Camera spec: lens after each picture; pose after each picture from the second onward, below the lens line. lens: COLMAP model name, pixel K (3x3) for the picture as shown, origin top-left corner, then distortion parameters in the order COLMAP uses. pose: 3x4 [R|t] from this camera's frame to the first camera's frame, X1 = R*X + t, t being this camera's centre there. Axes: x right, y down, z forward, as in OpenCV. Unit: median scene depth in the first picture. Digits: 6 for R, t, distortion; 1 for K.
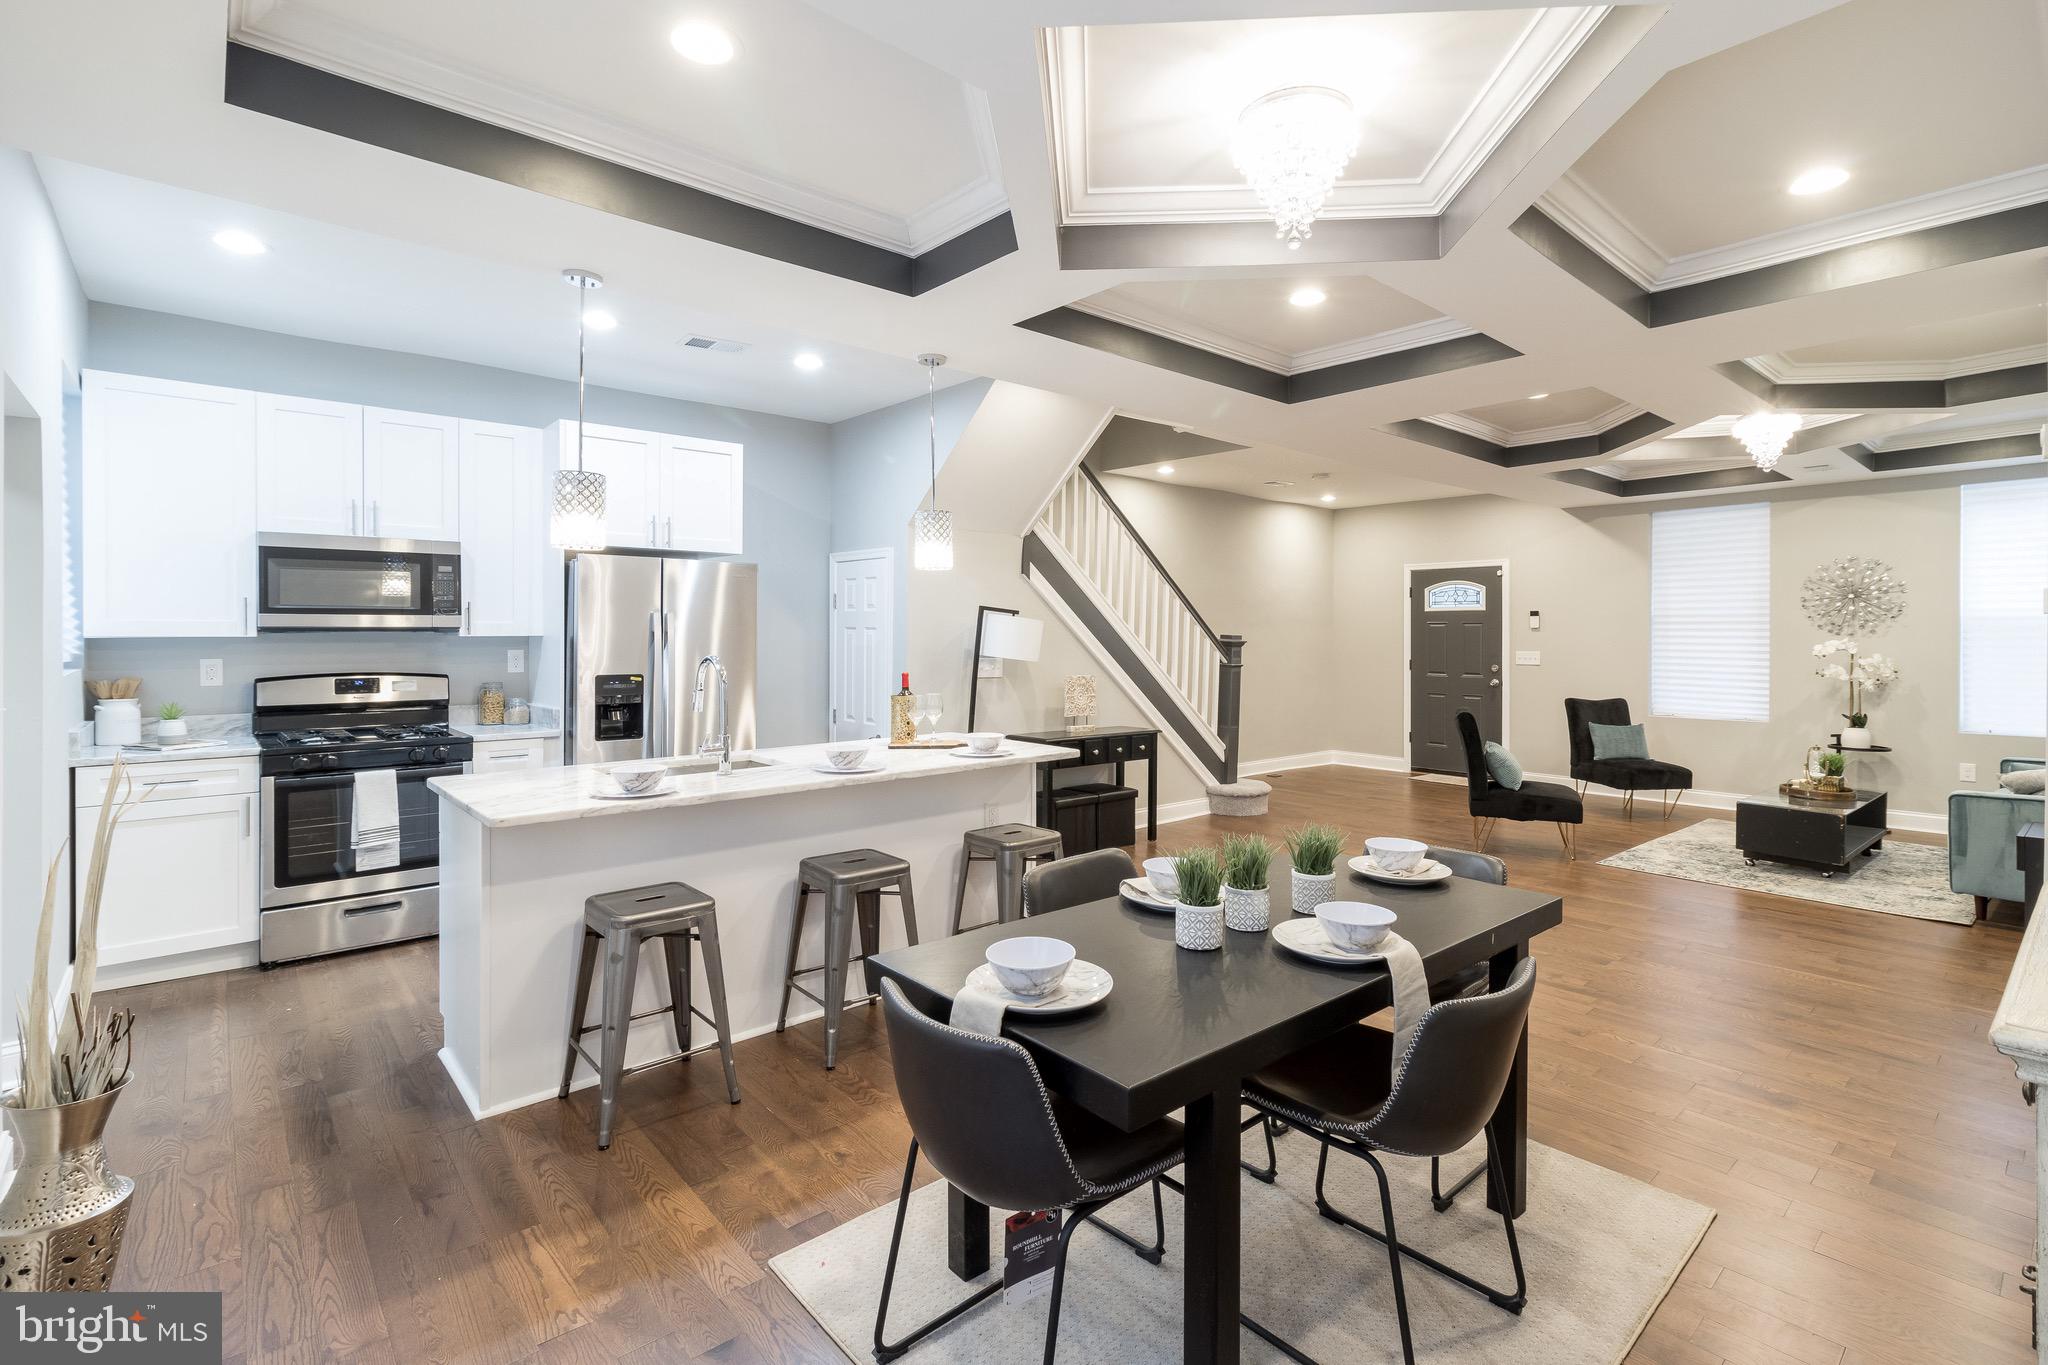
lens RADIAL K [[951.5, 0, 1032.3], [0, 951.5, 638.8], [0, 0, 1]] dist [0.000258, 0.000356]
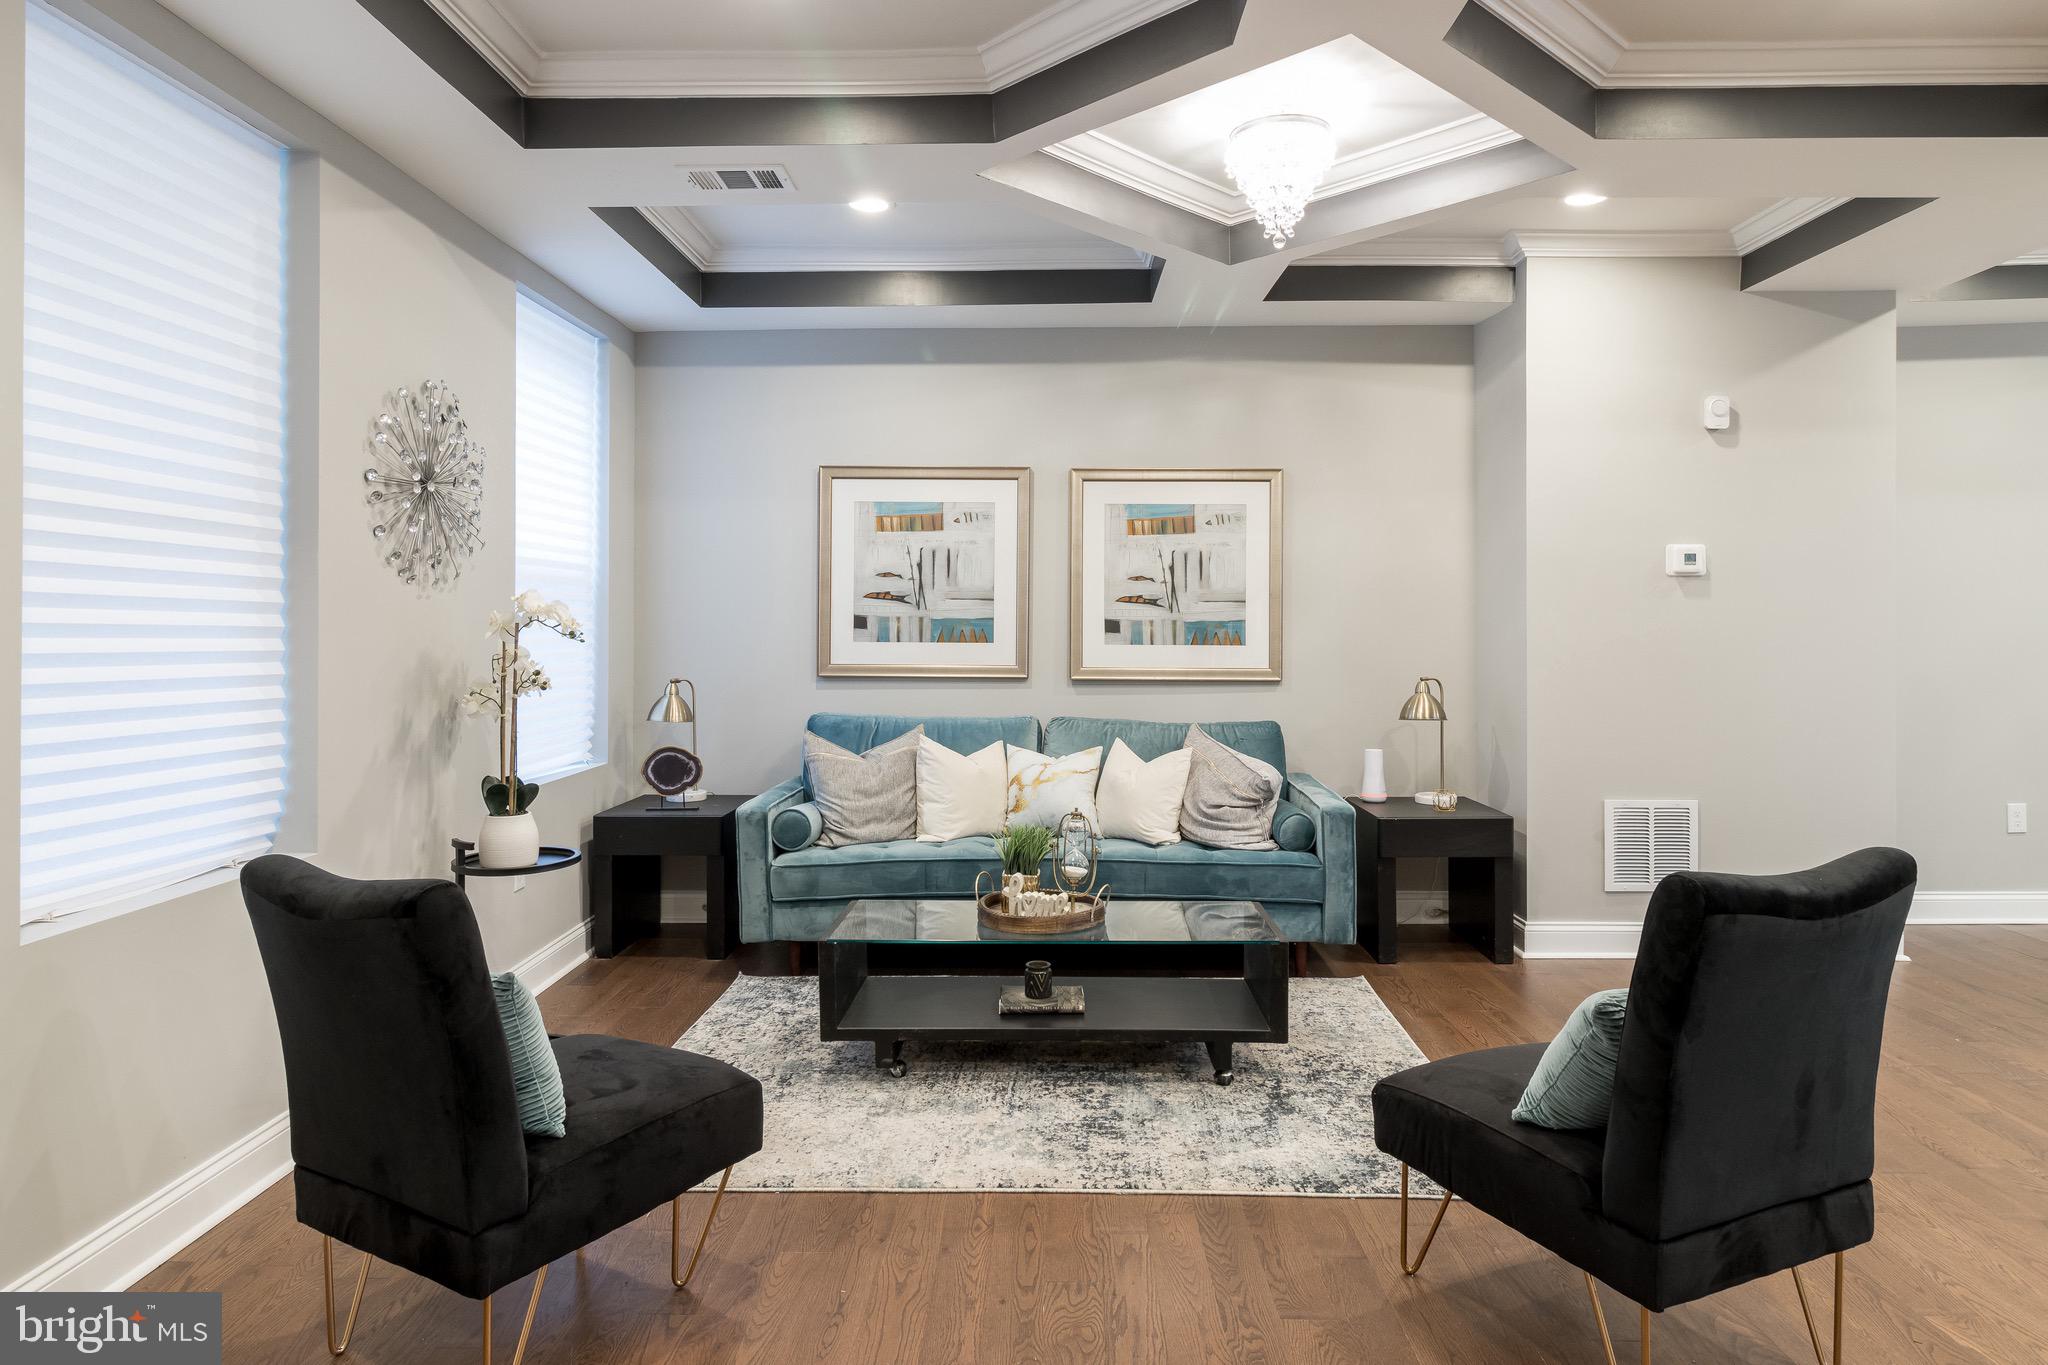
lens RADIAL K [[1182.9, 0, 1028.5], [0, 1182.9, 629.3], [0, 0, 1]] dist [0.000711, -0.000723]
pose [[-0.742119, 0.000106, 0.670269, 0.361652], [0.004612, 0.999977, 0.004949, 0.013558], [-0.670253, 0.006764, -0.742102, 1.213059]]
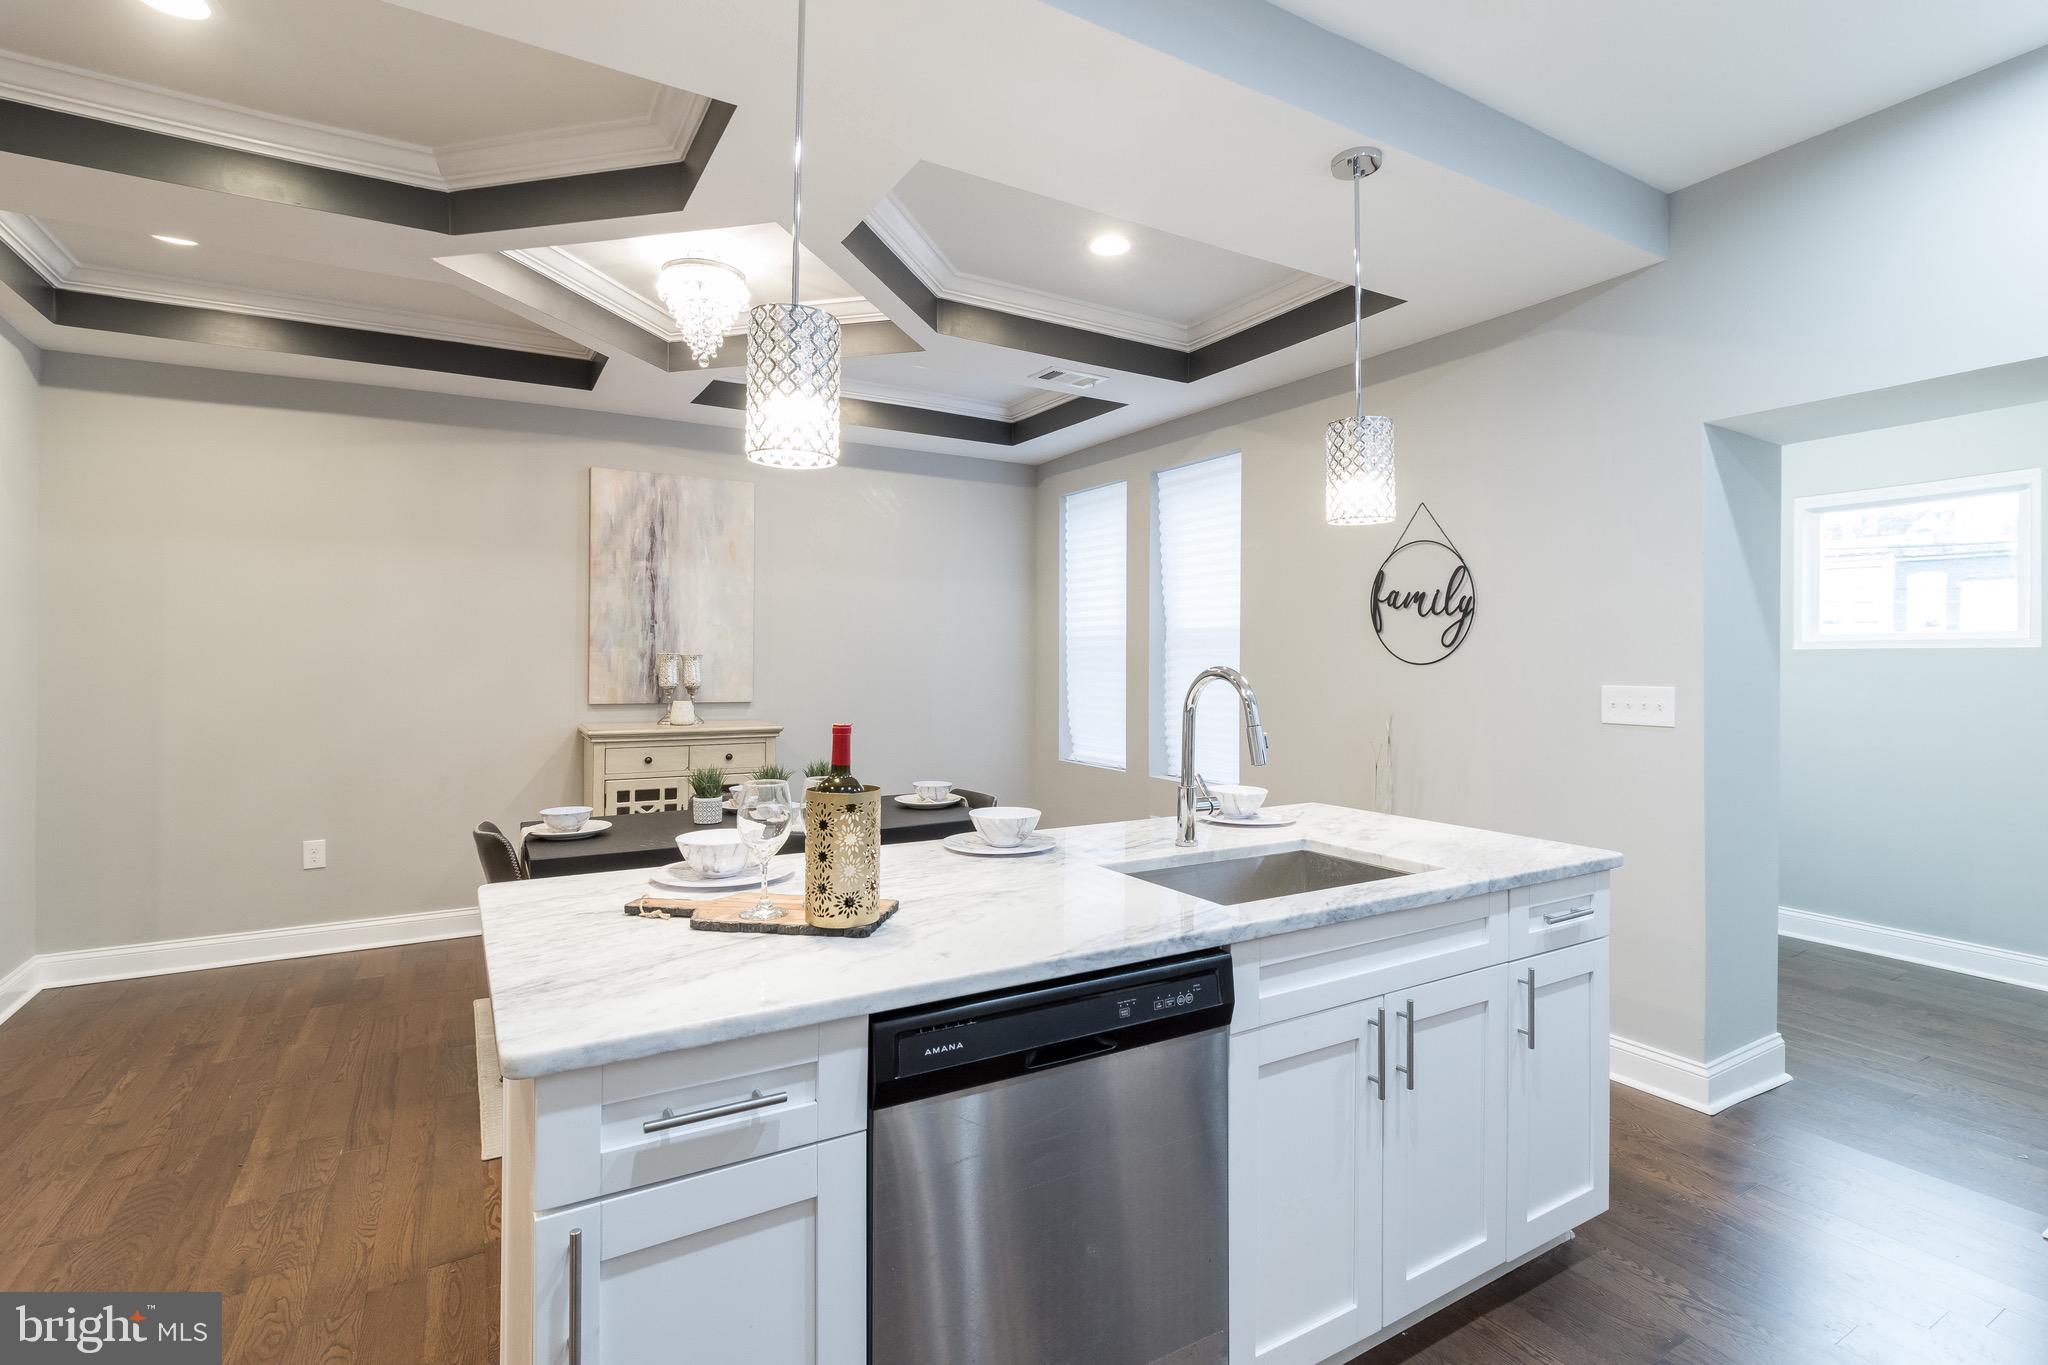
lens RADIAL K [[958.1, 0, 1032.4], [0, 958.1, 658.2], [0, 0, 1]] dist [0.003583, 0.000435]
pose [[-0.984226, -0.006930, 0.176778, -0.154724], [-0.006385, 0.999973, 0.003651, 0.005429], [-0.176798, 0.002465, -0.984244, 0.797246]]
